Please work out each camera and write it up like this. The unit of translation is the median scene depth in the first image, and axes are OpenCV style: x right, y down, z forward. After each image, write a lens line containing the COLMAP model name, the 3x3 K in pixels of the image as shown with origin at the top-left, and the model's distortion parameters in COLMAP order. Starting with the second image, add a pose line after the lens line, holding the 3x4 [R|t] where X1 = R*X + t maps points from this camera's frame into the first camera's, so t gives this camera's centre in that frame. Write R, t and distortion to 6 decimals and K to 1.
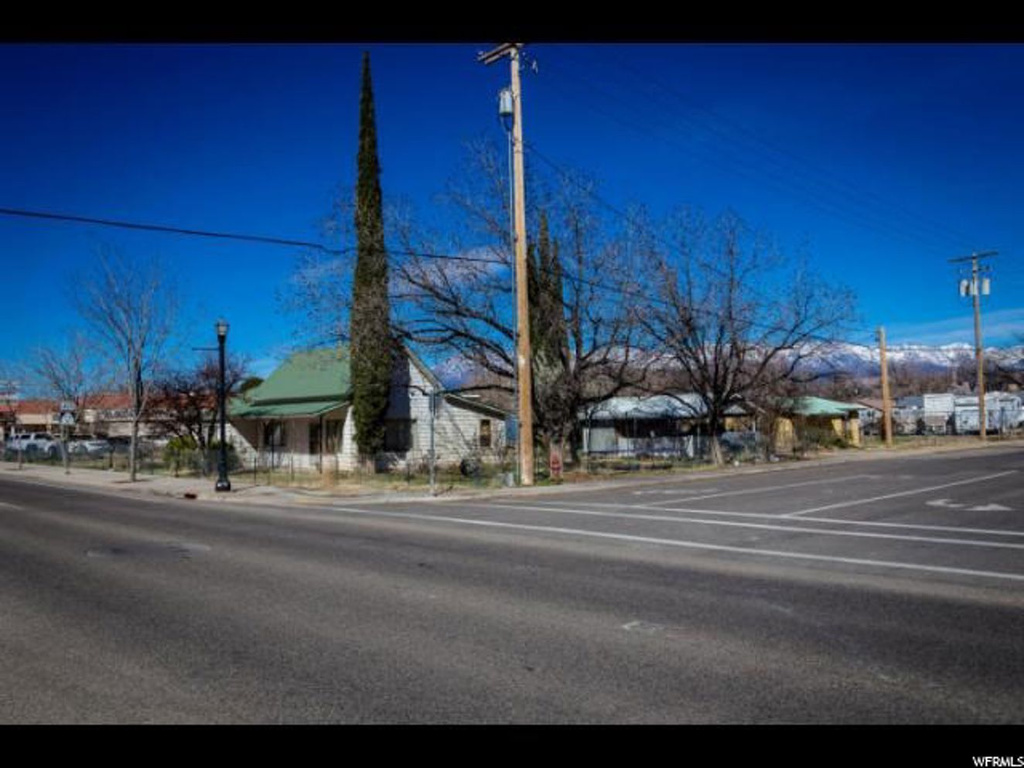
lens RADIAL K [[796.0, 0, 512.2], [0, 796.0, 412.2], [0, 0, 1]] dist [0.030372, -0.000309]
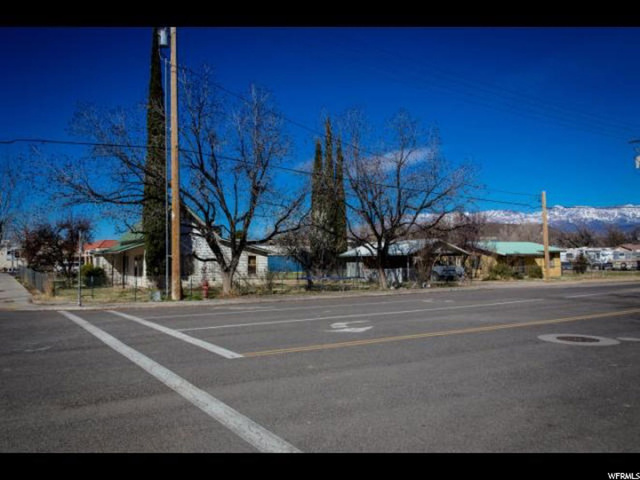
lens RADIAL K [[497.5, 0, 320.1], [0, 497.5, 257.6], [0, 0, 1]] dist [0.030372, -0.000309]
pose [[0.981677, 0.010654, -0.190253, 0.276630], [-0.008405, 0.999885, 0.012622, -0.000044], [0.190366, -0.010791, 0.981654, 0.091174]]
